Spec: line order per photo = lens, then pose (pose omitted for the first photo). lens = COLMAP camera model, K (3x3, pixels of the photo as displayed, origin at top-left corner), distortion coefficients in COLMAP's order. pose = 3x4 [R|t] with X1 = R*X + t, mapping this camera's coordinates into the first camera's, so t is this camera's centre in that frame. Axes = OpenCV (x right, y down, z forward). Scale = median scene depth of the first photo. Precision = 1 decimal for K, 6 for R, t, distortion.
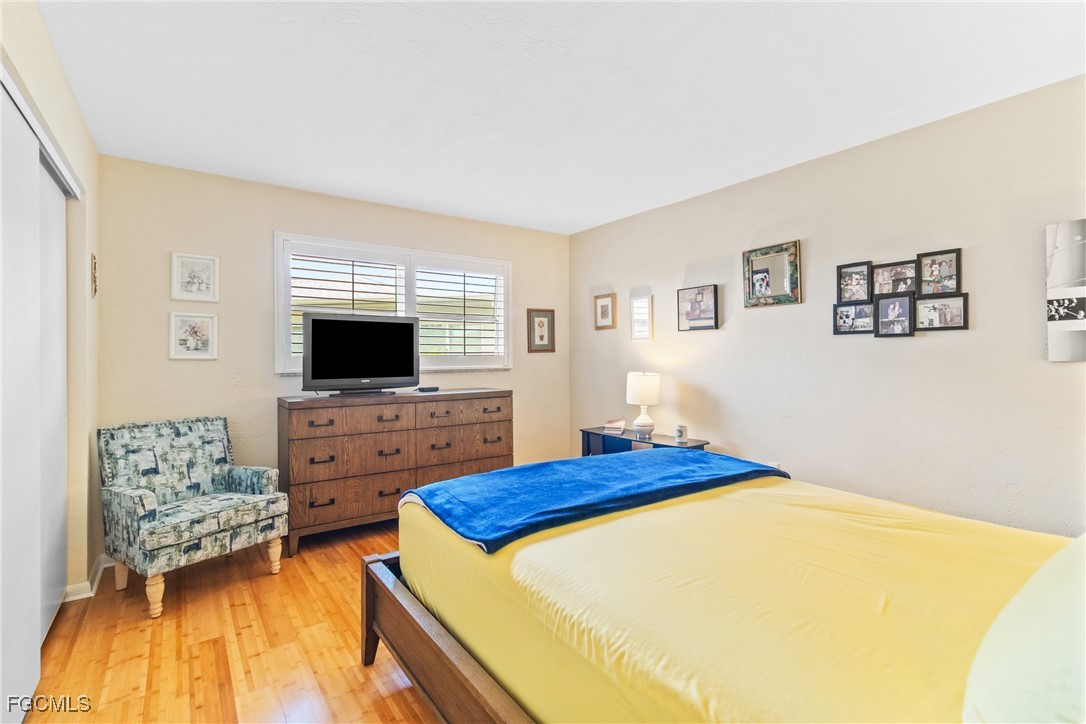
lens RADIAL K [[502.3, 0, 546.6], [0, 502.3, 357.0], [0, 0, 1]] dist [0.012335, 0.000024]
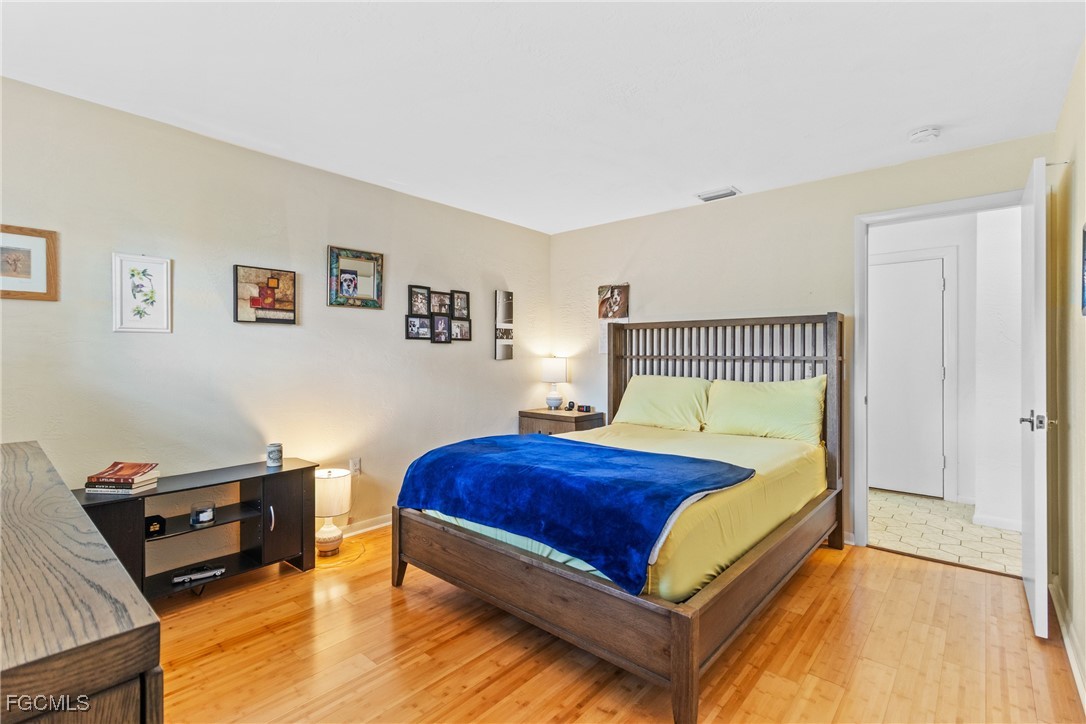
lens RADIAL K [[502.3, 0, 548.0], [0, 502.3, 354.9], [0, 0, 1]] dist [0.012335, 0.000024]
pose [[-0.223599, 0.003316, 0.974676, -0.748886], [-0.002661, 0.999988, -0.004012, -0.000824], [-0.974678, -0.003490, -0.223588, 0.965851]]
